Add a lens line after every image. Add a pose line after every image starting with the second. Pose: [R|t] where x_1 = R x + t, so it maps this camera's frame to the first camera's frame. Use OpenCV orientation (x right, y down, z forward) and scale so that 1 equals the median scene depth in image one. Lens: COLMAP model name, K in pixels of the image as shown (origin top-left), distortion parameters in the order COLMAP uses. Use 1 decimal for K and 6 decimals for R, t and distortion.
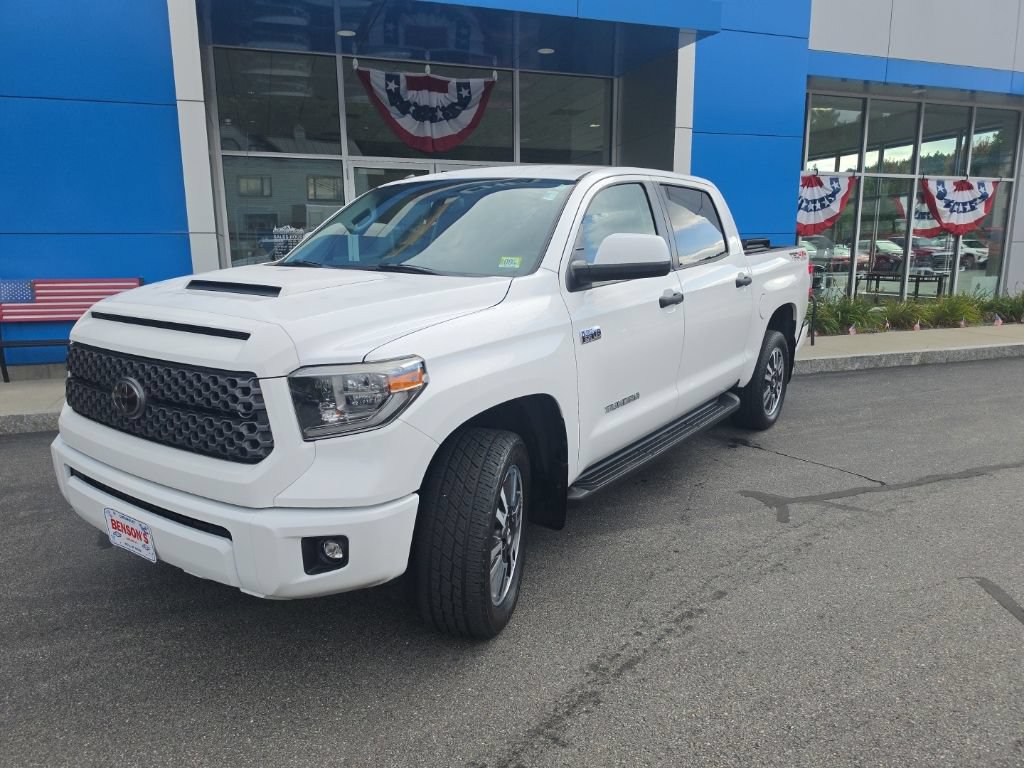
lens RADIAL K [[708.2, 0, 516.3], [0, 708.2, 397.5], [0, 0, 1]] dist [0.047603, -0.057440]
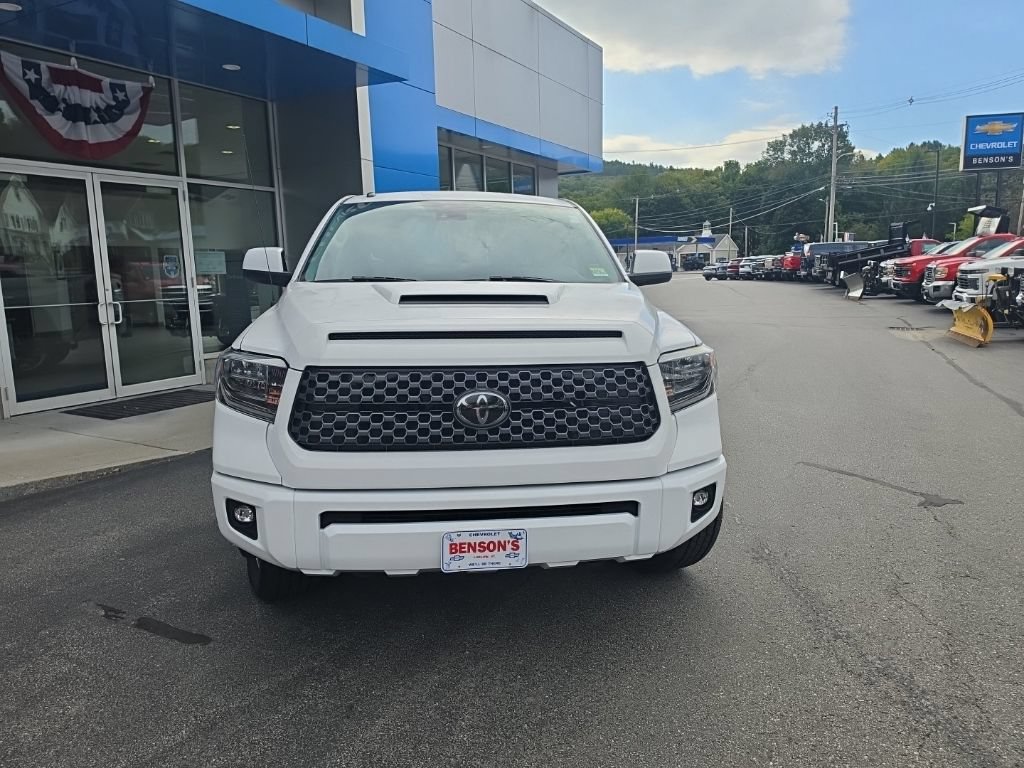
lens RADIAL K [[708.2, 0, 520.5], [0, 708.2, 385.3], [0, 0, 1]] dist [0.047603, -0.057440]
pose [[0.747725, -0.115637, 0.653862, -0.506518], [0.150836, 0.988556, 0.002340, -0.011710], [-0.646649, 0.096876, 0.756611, 0.098555]]
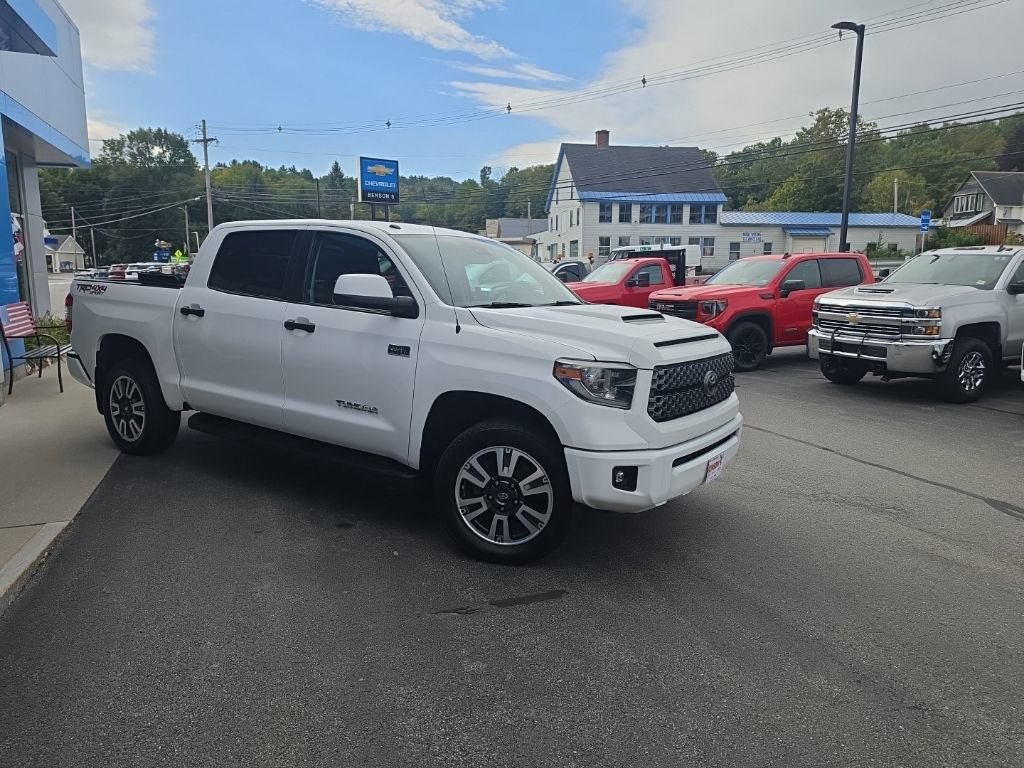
lens RADIAL K [[708.2, 0, 509.5], [0, 708.2, 384.2], [0, 0, 1]] dist [0.047603, -0.057440]
pose [[-0.012177, -0.150657, 0.988511, -0.967605], [0.200556, 0.968128, 0.150021, -0.152181], [-0.979607, 0.200079, 0.018426, 0.644165]]
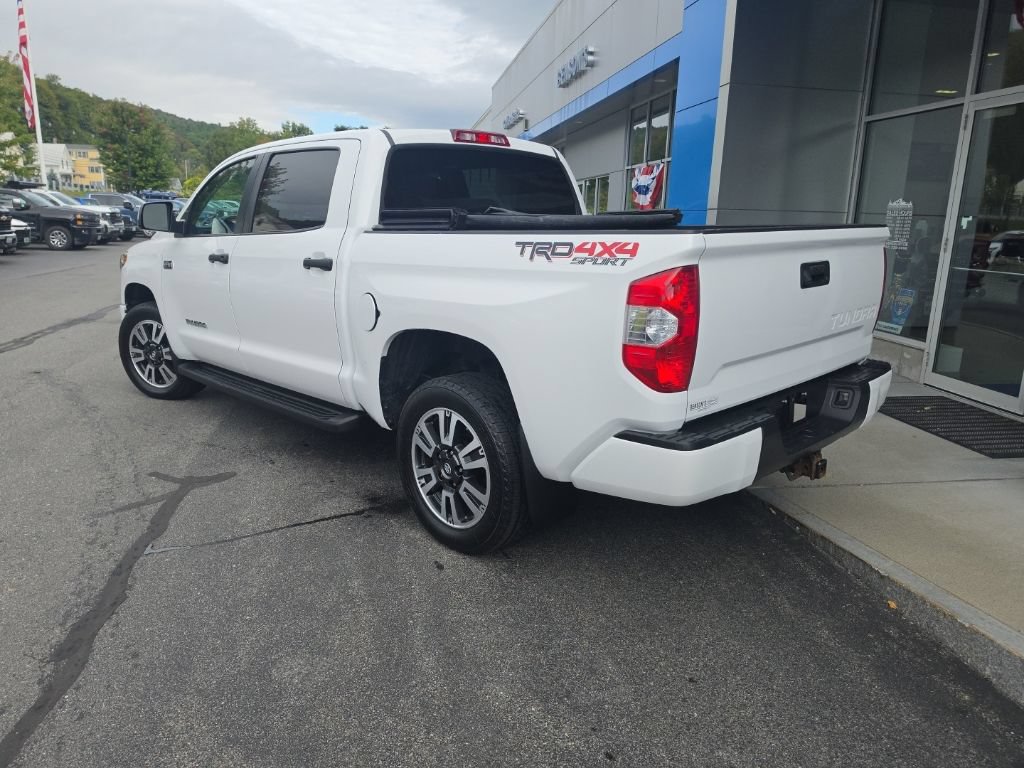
lens RADIAL K [[708.2, 0, 504.3], [0, 708.2, 379.6], [0, 0, 1]] dist [0.047603, -0.057440]
pose [[-0.185993, 0.220612, -0.957464, 0.881108], [-0.223559, 0.939406, 0.259879, -0.244486], [0.956780, 0.262385, -0.125403, 1.113555]]
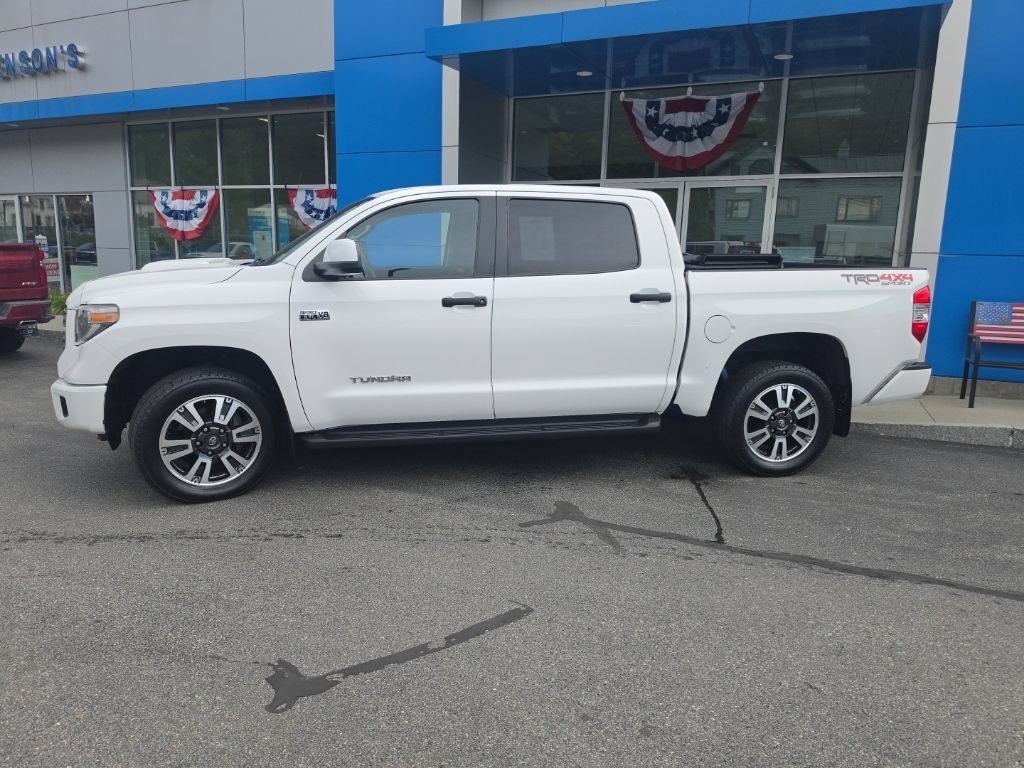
lens RADIAL K [[708.2, 0, 507.1], [0, 708.2, 397.4], [0, 0, 1]] dist [0.047603, -0.057440]
pose [[0.722373, 0.155847, -0.673713, 0.704760], [-0.174730, 0.983794, 0.040227, -0.030339], [0.669064, 0.088658, 0.737897, 0.157080]]
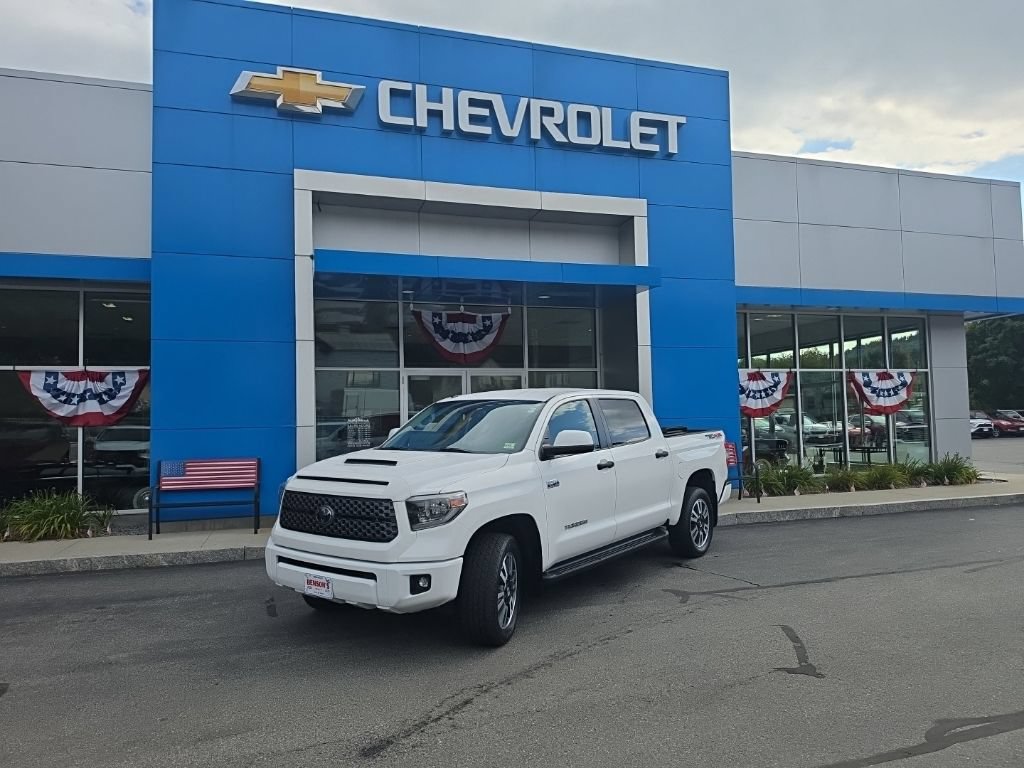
lens RADIAL K [[705.5, 0, 520.7], [0, 705.5, 376.5], [0, 0, 1]] dist [0.042147, -0.036529]
pose [[0.999546, -0.016692, -0.025100, 0.039724], [0.009309, 0.962917, -0.269637, 0.077204], [0.028670, 0.269280, 0.962635, -0.482596]]
